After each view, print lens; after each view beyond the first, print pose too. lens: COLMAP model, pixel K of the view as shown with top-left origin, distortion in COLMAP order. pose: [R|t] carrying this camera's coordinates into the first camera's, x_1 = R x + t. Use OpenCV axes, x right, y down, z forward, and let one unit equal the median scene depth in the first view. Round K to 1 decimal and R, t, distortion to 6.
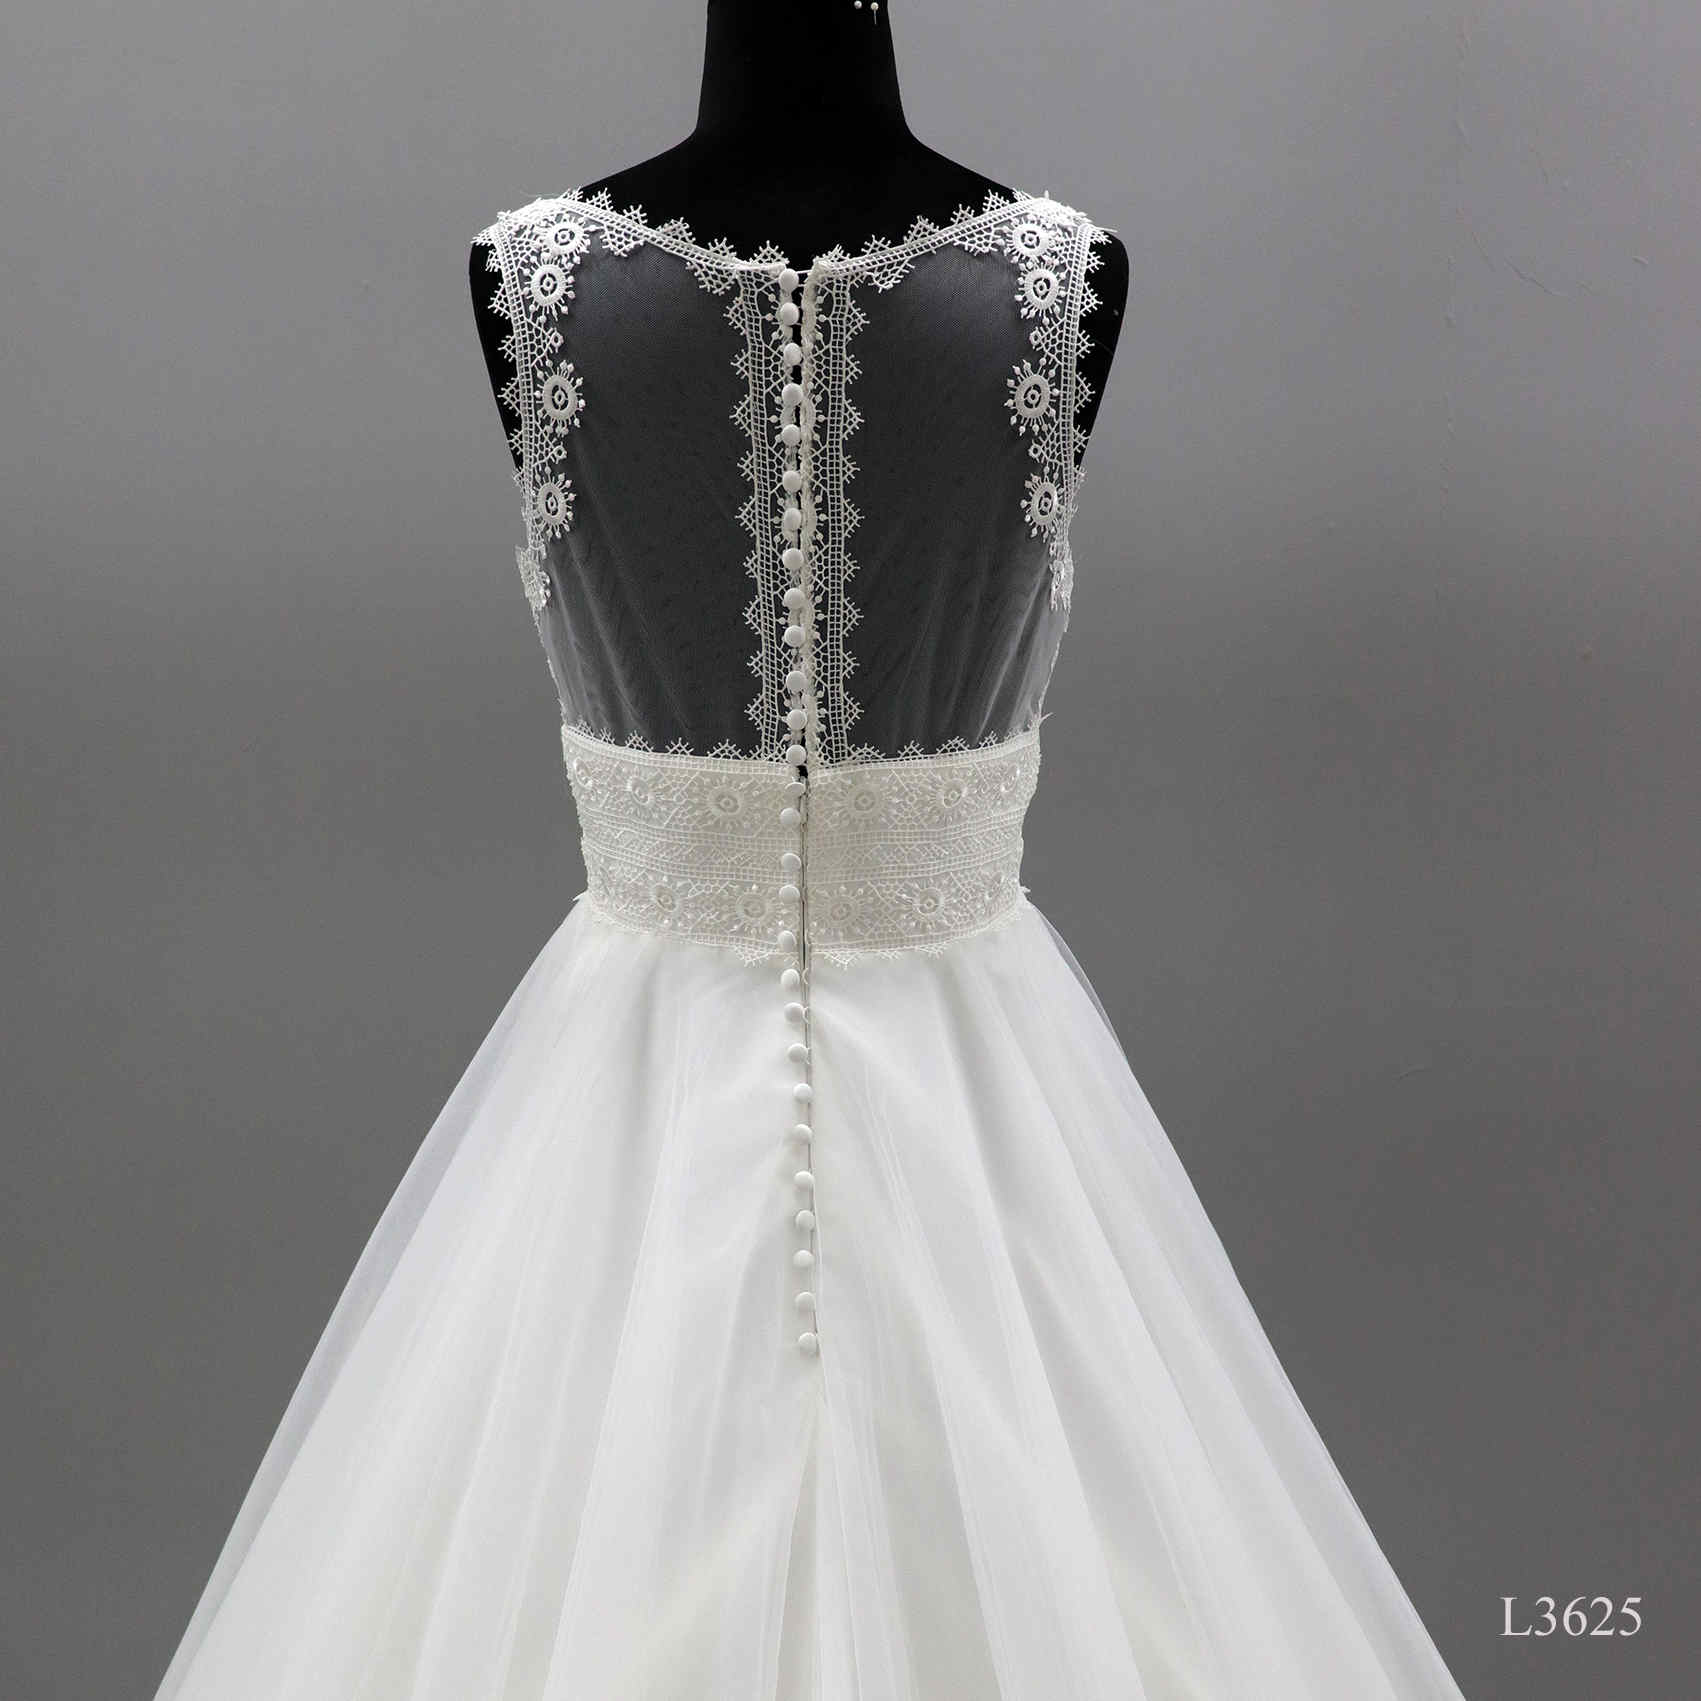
lens RADIAL K [[1940.4, 0, 850.5], [0, 1940.4, 850.5], [0, 0, 1]] dist [-0.025266, 0.013918]
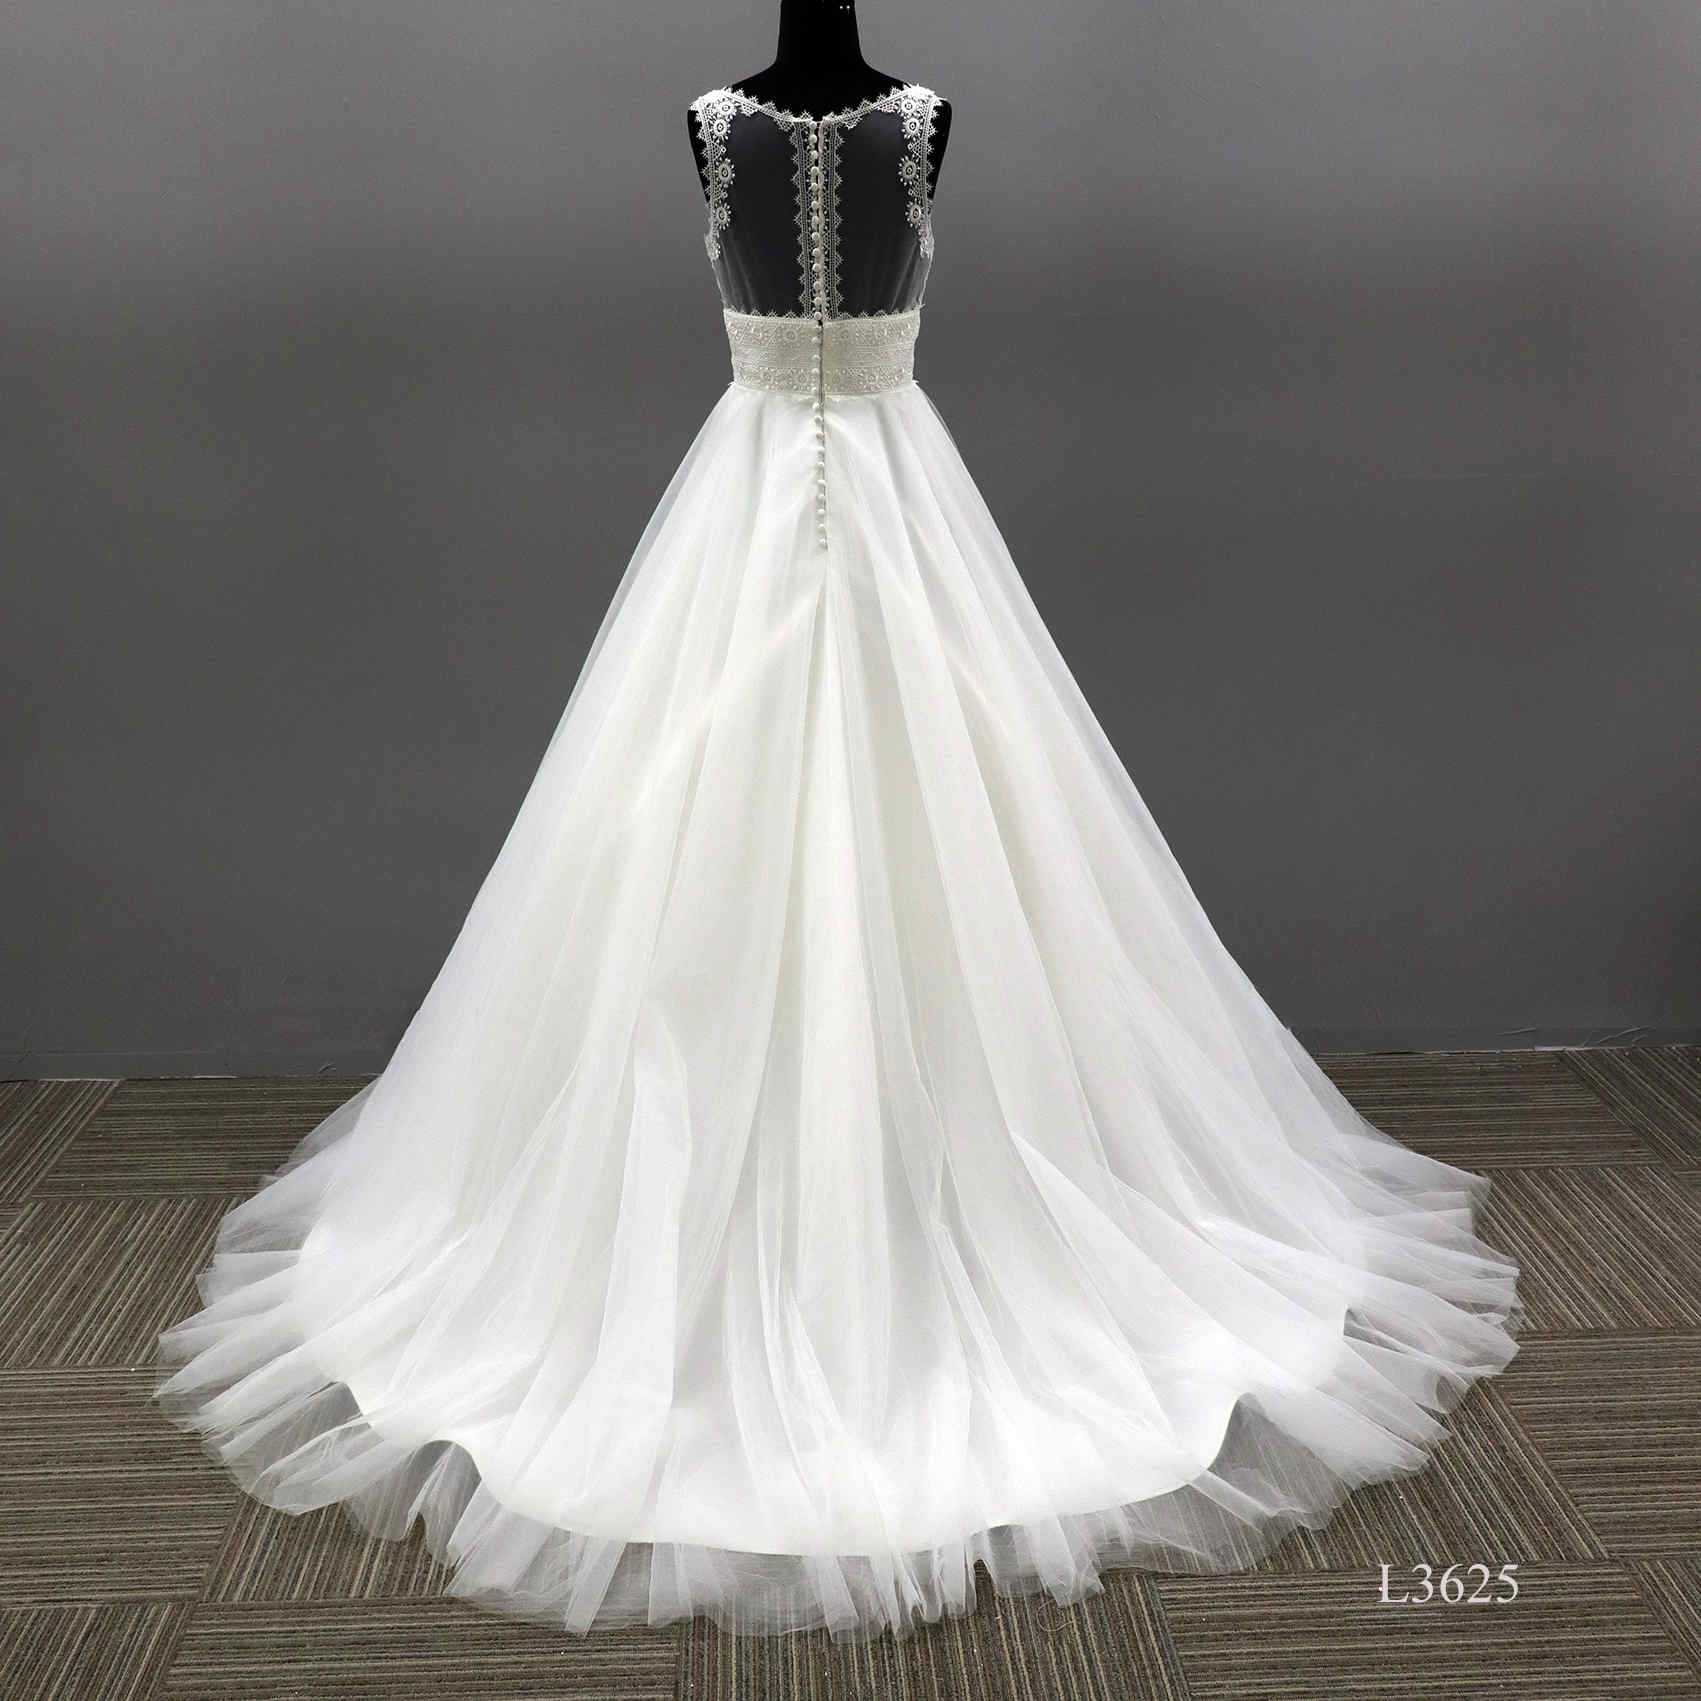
lens RADIAL K [[1940.4, 0, 850.5], [0, 1940.4, 850.5], [0, 0, 1]] dist [-0.025266, 0.013918]
pose [[0.999416, 0.001055, -0.034156, 0.103529], [0.003404, 0.991479, 0.130223, 0.318955], [0.034003, -0.130263, 0.990896, -1.629057]]
